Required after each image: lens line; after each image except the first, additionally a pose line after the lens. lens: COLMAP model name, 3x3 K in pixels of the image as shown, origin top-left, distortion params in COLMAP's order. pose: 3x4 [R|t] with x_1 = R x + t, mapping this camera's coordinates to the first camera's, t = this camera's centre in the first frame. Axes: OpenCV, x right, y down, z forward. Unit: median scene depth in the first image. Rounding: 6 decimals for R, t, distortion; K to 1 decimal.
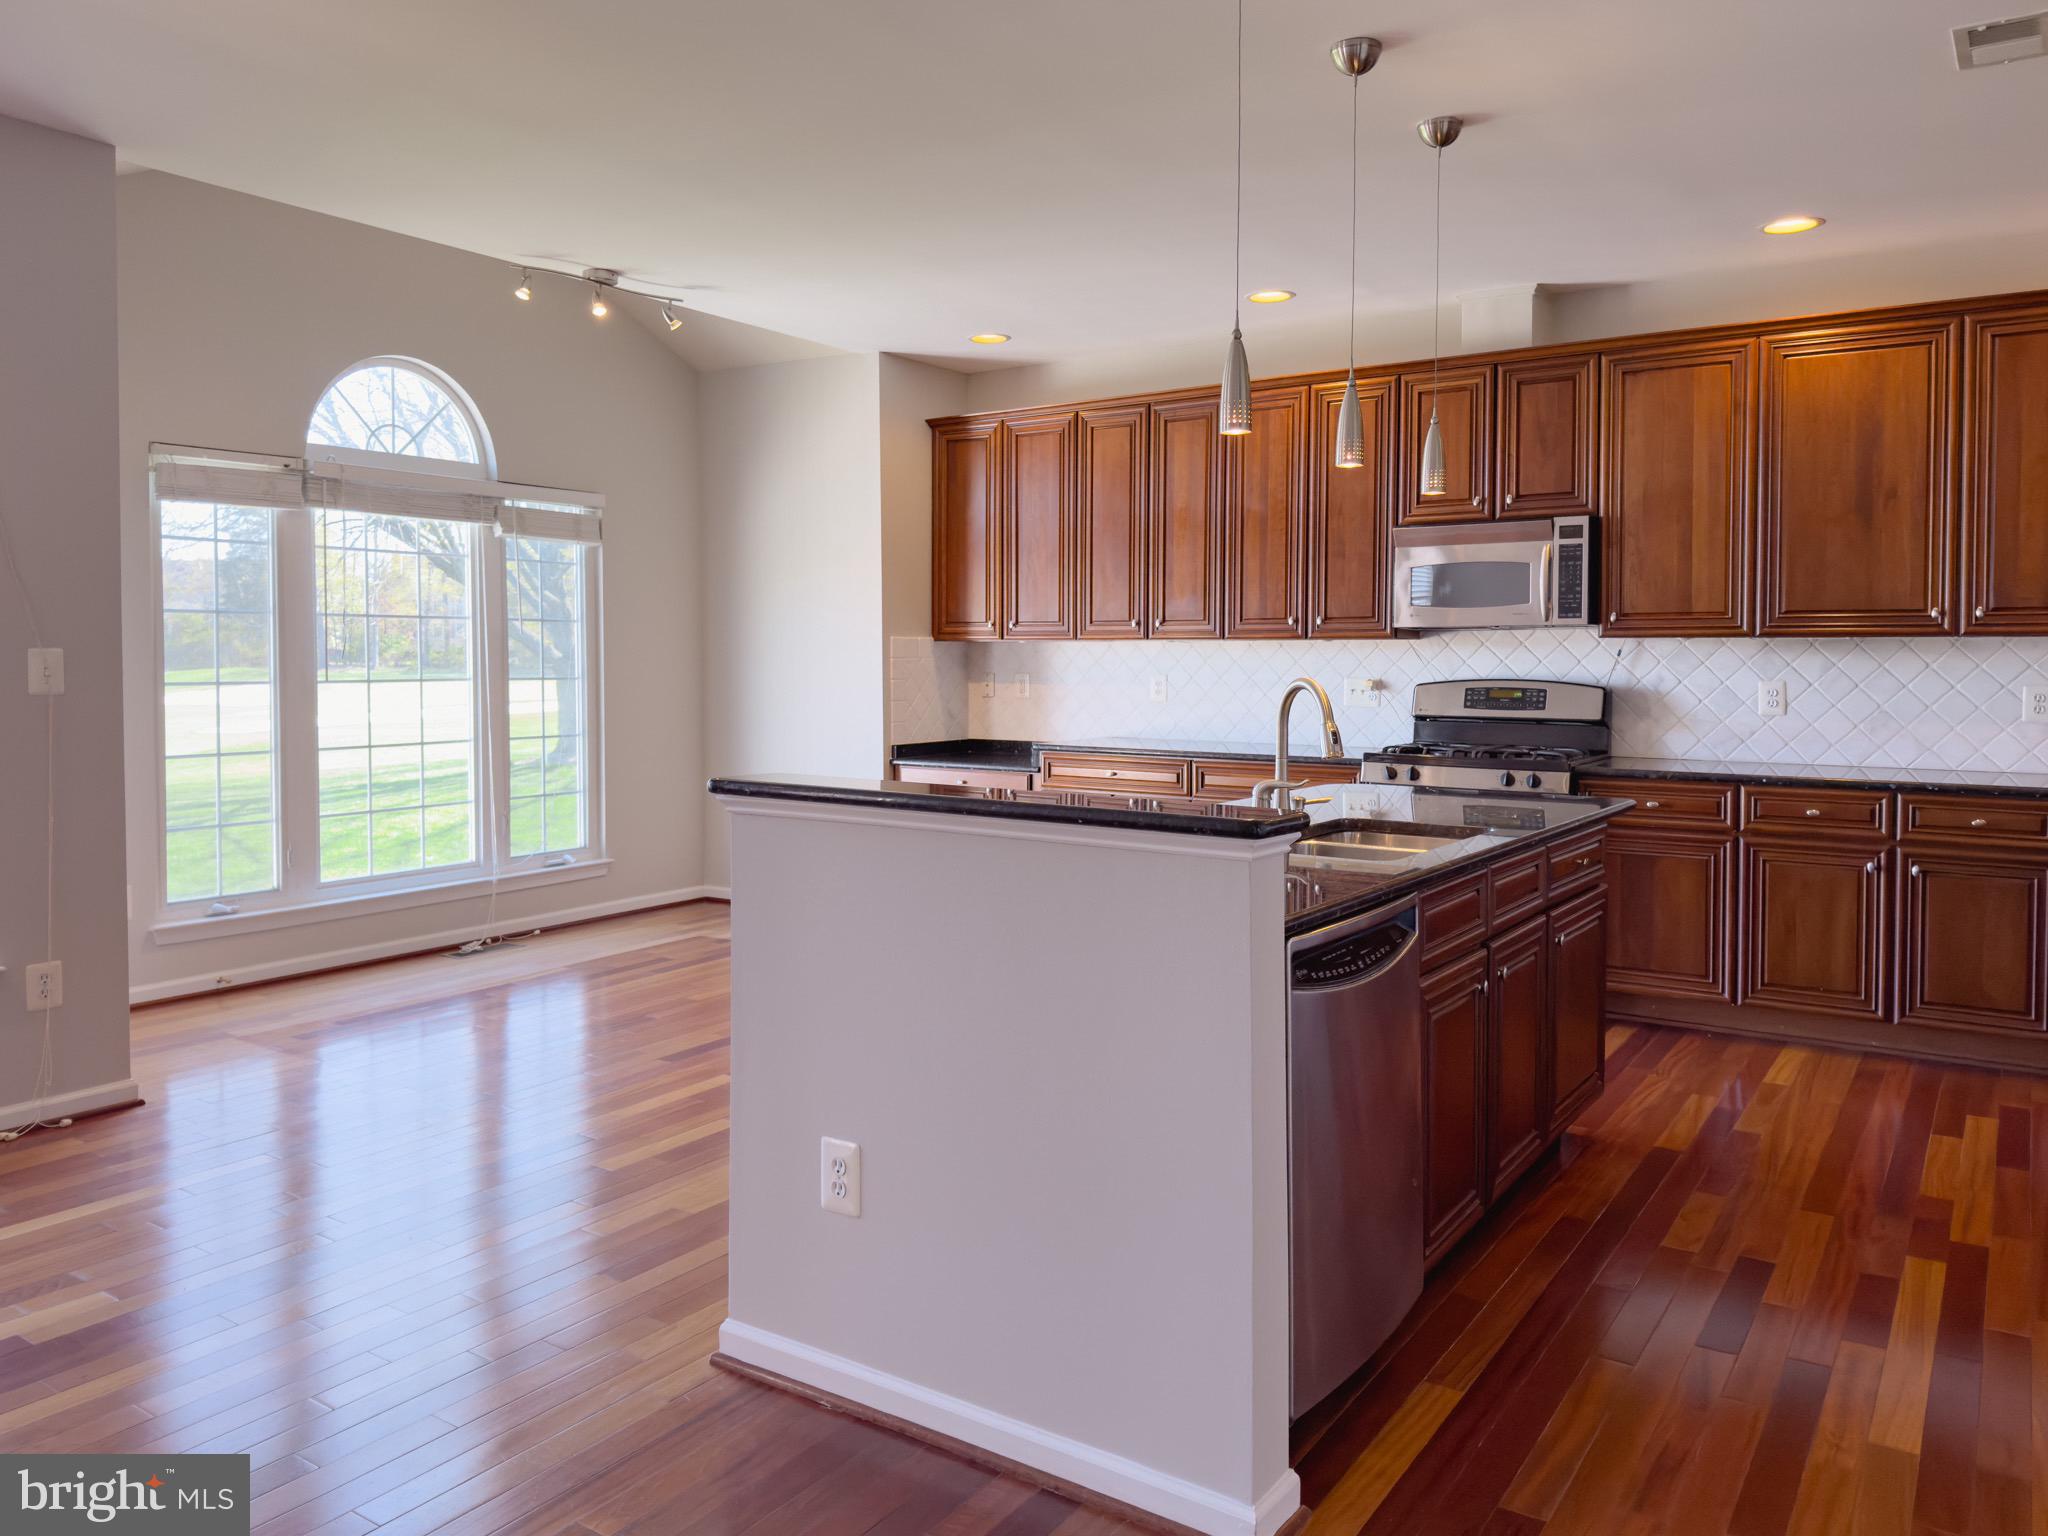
lens RADIAL K [[1428.4, 0, 1005.3], [0, 1428.4, 773.5], [0, 0, 1]] dist [0.074008, -0.087558]
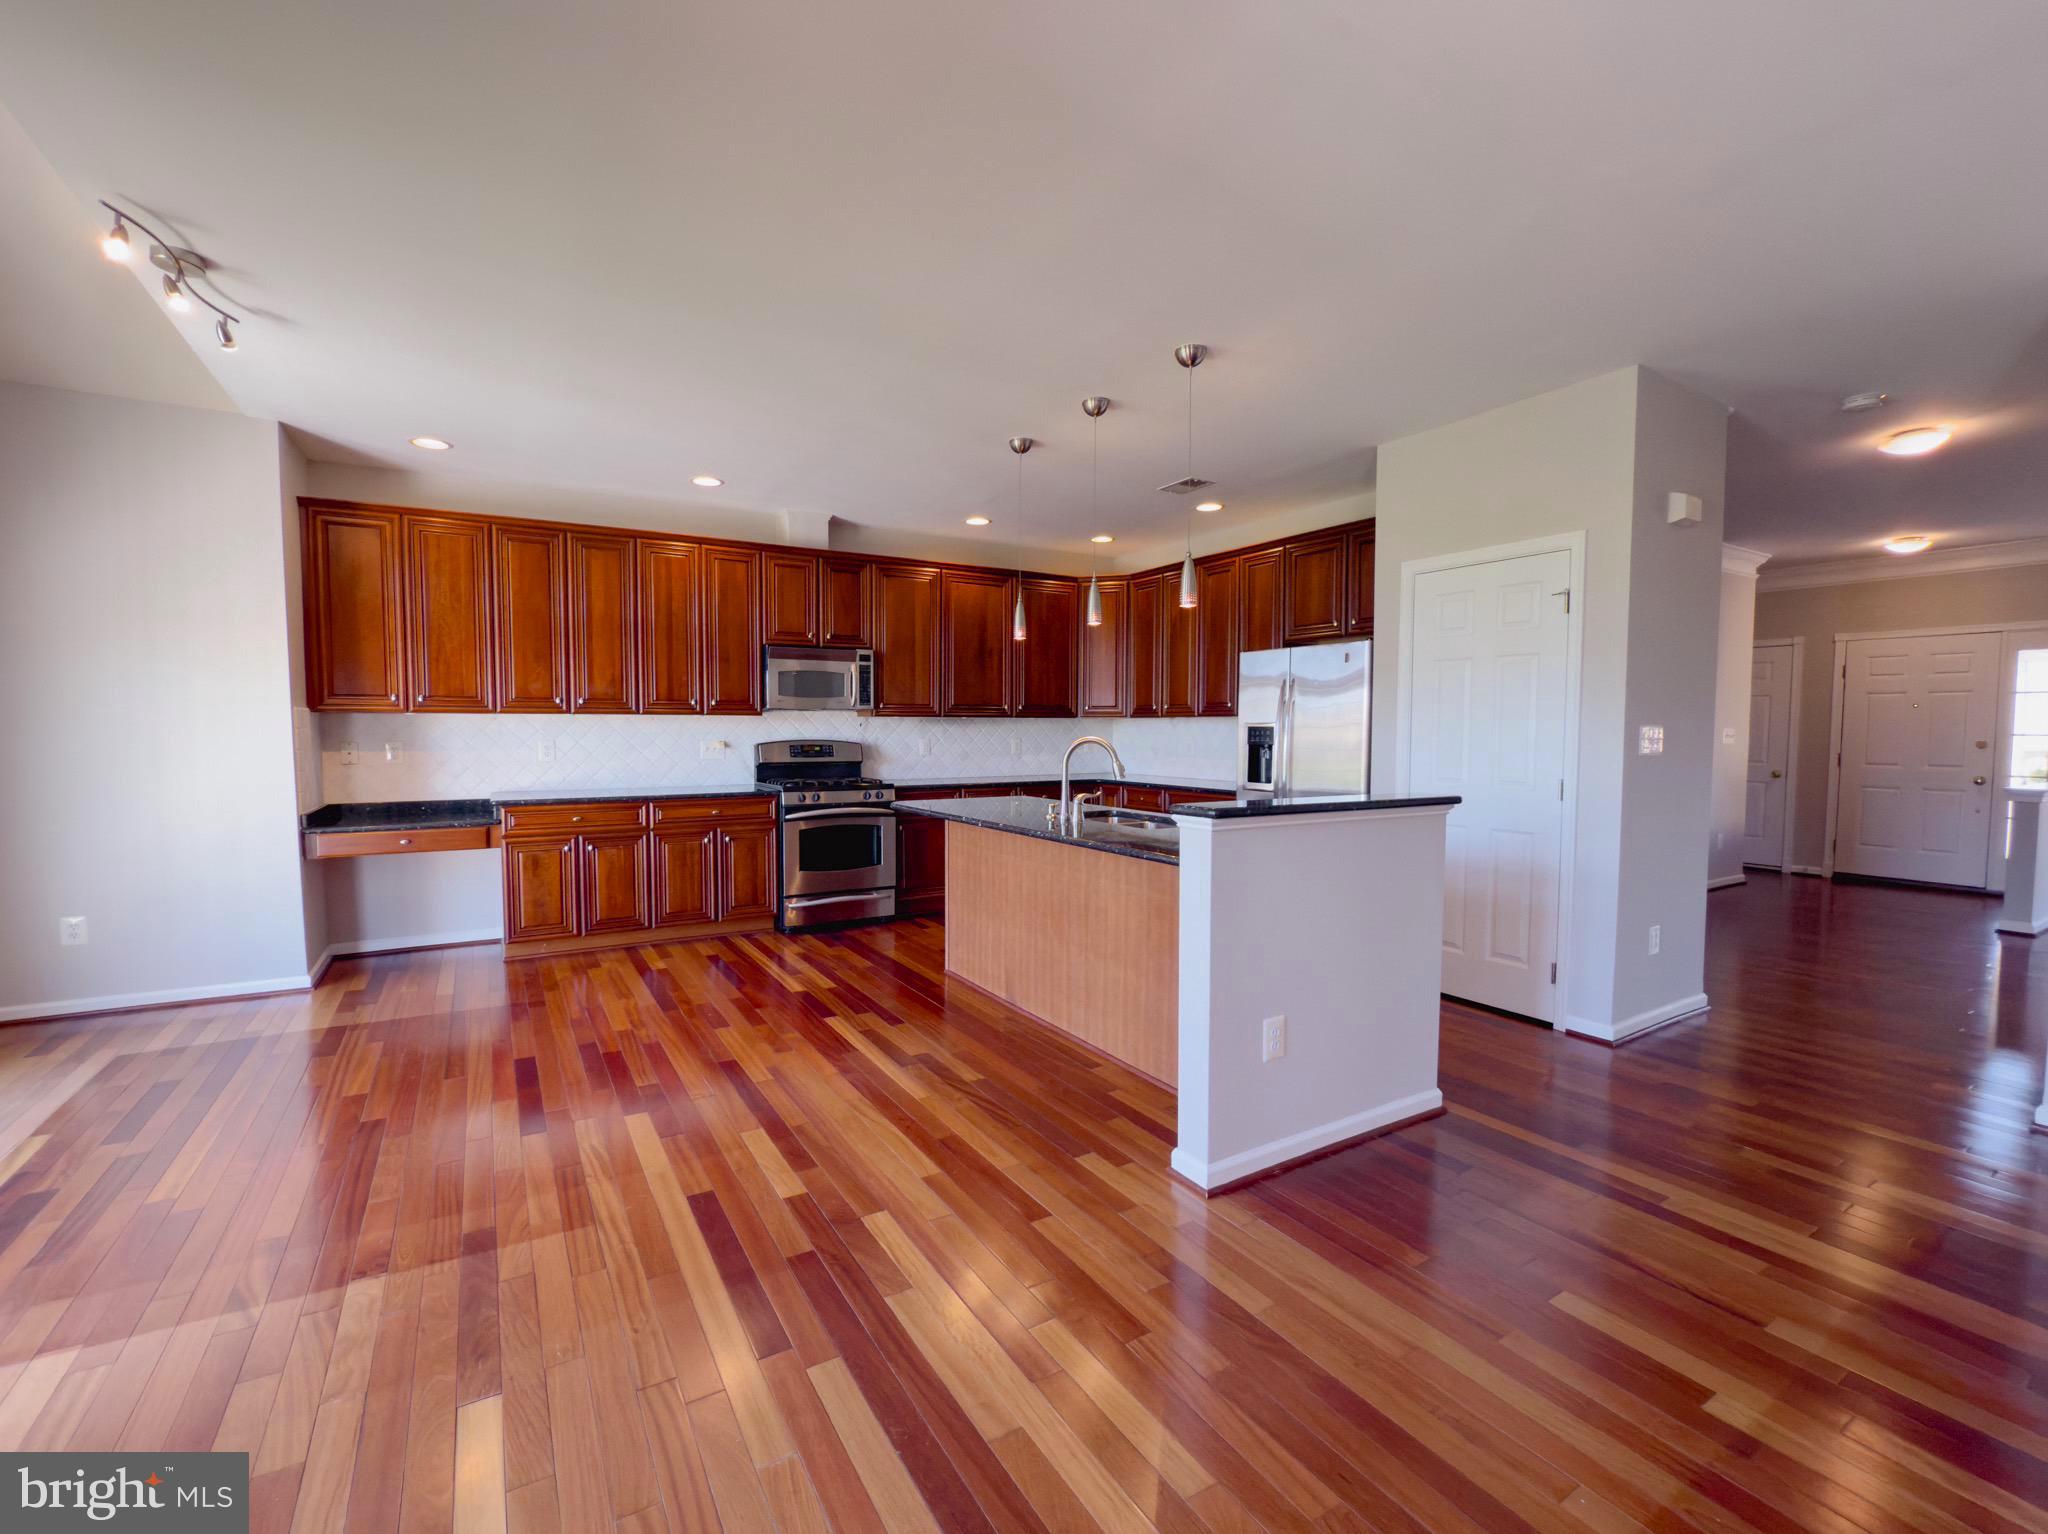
lens RADIAL K [[894.8, 0, 997.7], [0, 894.8, 782.2], [0, 0, 1]] dist [-0.011771, -0.000605]
pose [[0.411408, -0.057377, 0.909643, -0.498476], [0.072291, 0.996927, 0.030187, -0.029662], [-0.908580, 0.053340, 0.414292, 0.343794]]
